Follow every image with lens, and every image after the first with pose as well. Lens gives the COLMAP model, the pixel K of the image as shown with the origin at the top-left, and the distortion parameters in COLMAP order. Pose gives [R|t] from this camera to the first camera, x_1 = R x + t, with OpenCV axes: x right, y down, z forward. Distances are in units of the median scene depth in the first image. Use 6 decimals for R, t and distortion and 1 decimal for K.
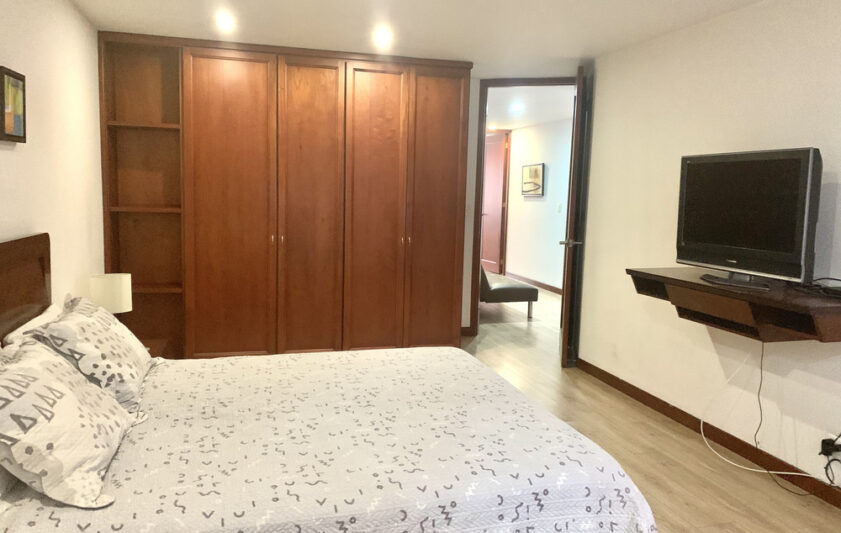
lens RADIAL K [[634.0, 0, 420.5], [0, 634.0, 266.5], [0, 0, 1]] dist [0.000762, 0.000252]
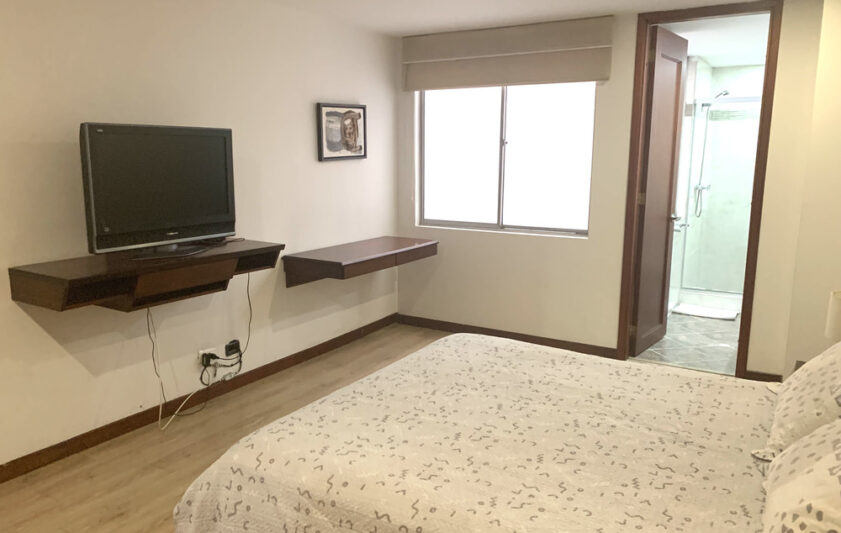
lens RADIAL K [[634.0, 0, 420.5], [0, 634.0, 266.5], [0, 0, 1]] dist [0.000762, 0.000252]
pose [[-0.686703, -0.148948, 0.711515, -0.481278], [0.062172, 0.963163, 0.261632, -0.184136], [-0.724275, 0.223900, -0.652147, 1.276264]]
